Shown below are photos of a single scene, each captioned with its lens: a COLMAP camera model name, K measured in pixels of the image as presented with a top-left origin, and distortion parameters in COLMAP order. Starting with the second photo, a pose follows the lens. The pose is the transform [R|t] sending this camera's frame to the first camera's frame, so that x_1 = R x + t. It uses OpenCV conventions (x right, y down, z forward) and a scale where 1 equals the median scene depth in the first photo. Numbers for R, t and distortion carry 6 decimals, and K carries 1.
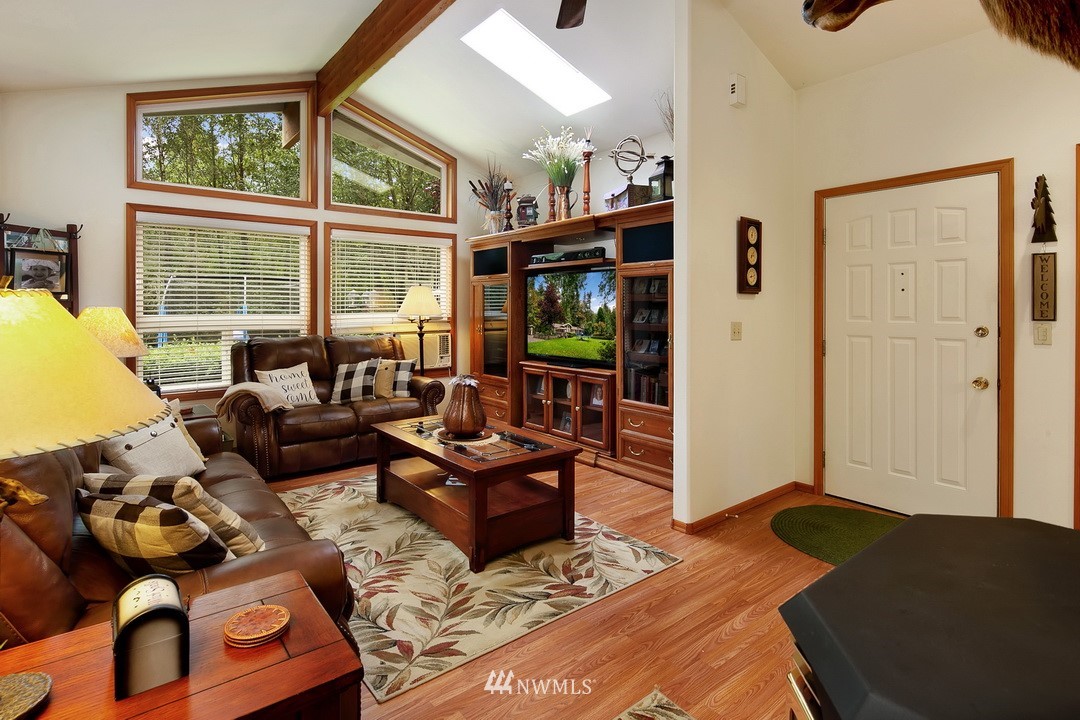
lens RADIAL K [[533.5, 0, 504.6], [0, 533.5, 309.7], [0, 0, 1]] dist [-0.000498, -0.001405]
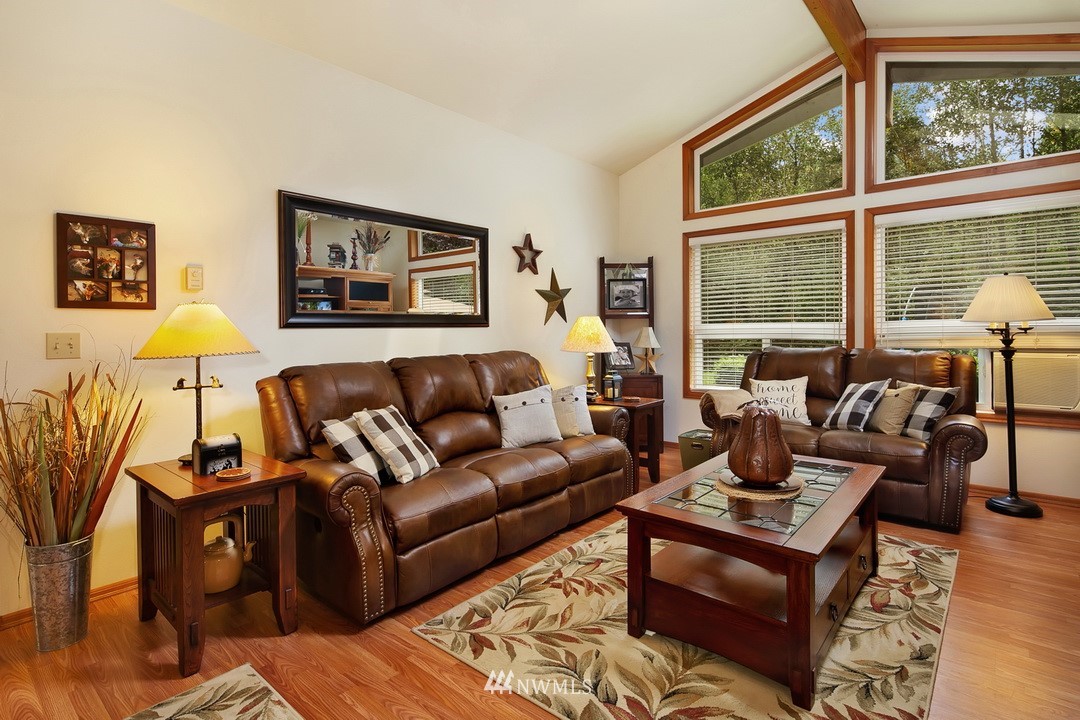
lens RADIAL K [[533.5, 0, 555.4], [0, 533.5, 332.6], [0, 0, 1]] dist [-0.000498, -0.001405]
pose [[0.233726, 0.003895, -0.972295, 0.702417], [0.004488, 0.999977, 0.005085, 0.036619], [0.972292, -0.005552, 0.233703, 0.712633]]
